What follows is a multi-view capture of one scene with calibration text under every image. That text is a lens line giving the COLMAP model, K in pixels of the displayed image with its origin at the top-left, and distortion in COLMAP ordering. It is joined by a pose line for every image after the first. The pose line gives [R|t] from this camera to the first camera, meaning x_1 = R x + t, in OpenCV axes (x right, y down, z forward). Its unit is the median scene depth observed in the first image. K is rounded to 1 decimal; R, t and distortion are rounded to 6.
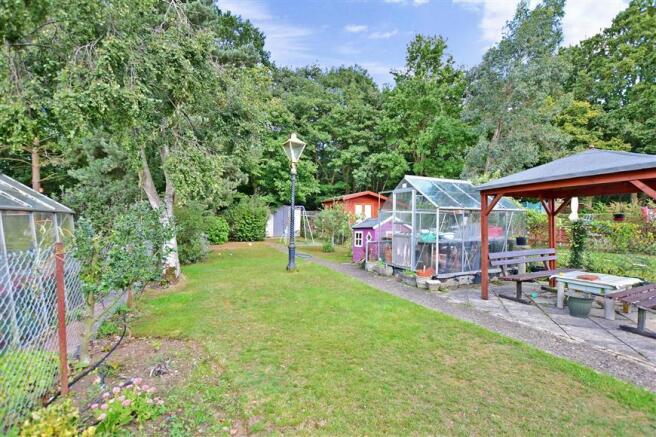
lens RADIAL K [[298.9, 0, 329.2], [0, 298.9, 224.6], [0, 0, 1]] dist [-0.023945, 0.000064]
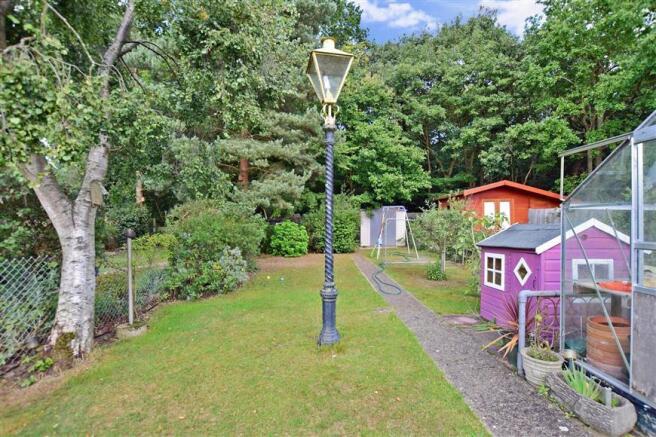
lens RADIAL K [[298.9, 0, 329.2], [0, 298.9, 224.6], [0, 0, 1]] dist [-0.023945, 0.000064]
pose [[0.923900, -0.011122, -0.382473, 0.018896], [0.007609, 0.999914, -0.010698, -0.009067], [0.382559, 0.006974, 0.923905, 0.230366]]
